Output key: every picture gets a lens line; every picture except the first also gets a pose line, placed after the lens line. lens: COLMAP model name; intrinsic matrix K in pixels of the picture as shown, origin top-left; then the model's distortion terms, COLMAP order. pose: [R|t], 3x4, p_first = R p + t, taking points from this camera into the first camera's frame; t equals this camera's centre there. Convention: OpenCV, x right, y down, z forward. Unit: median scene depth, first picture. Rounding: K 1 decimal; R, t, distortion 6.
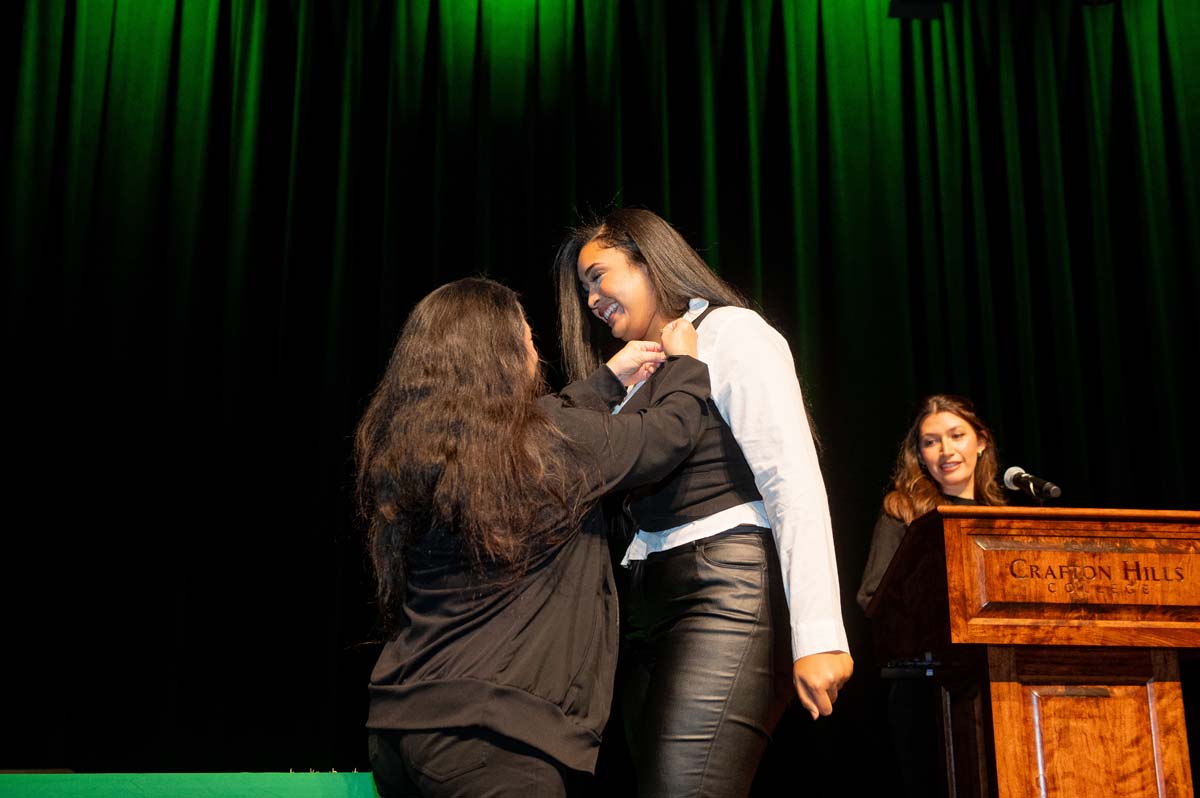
lens RADIAL K [[1697.1, 0, 598.5], [0, 1697.1, 395.2], [0, 0, 1]] dist [0.146161, 0.000000]
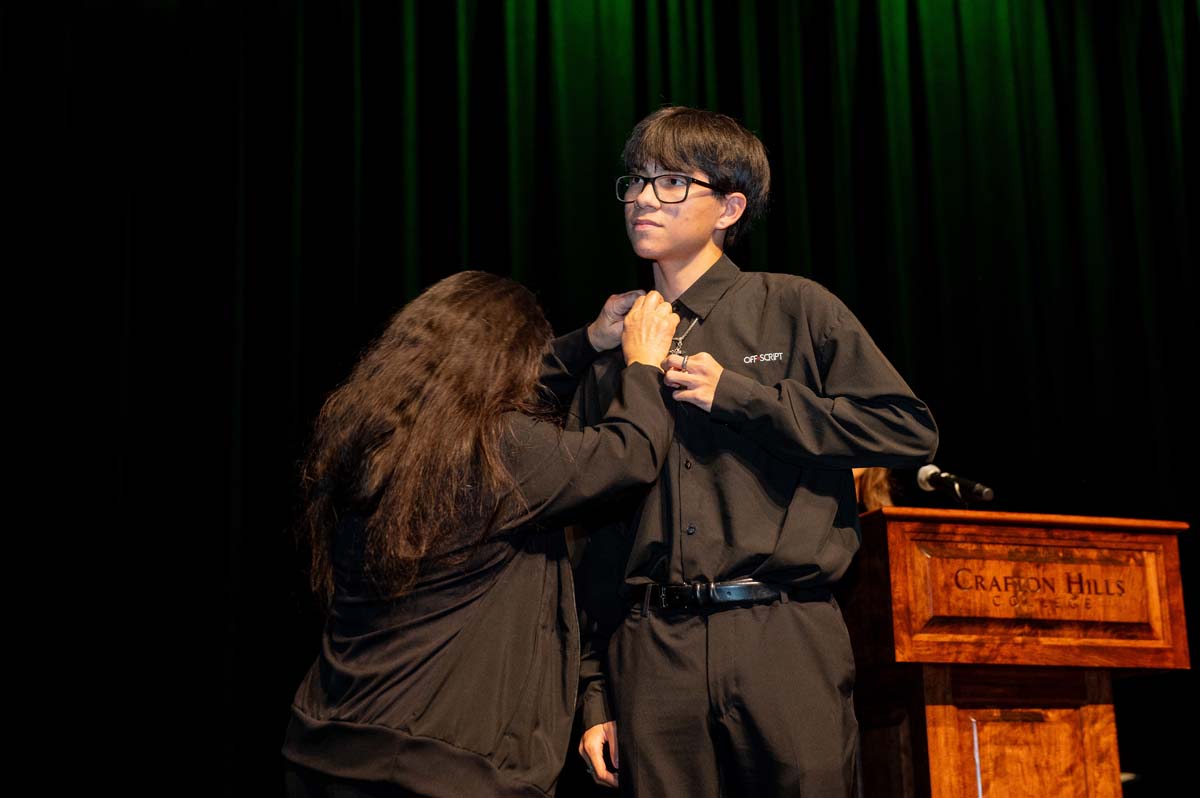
lens RADIAL K [[2050.0, 0, 574.2], [0, 2050.0, 391.0], [0, 0, 1]] dist [0.162308, 0.000000]
pose [[0.966800, 0.040112, 0.252365, -0.227509], [-0.043426, 0.999028, 0.007573, 0.003512], [-0.251816, -0.018280, 0.967603, 0.008050]]
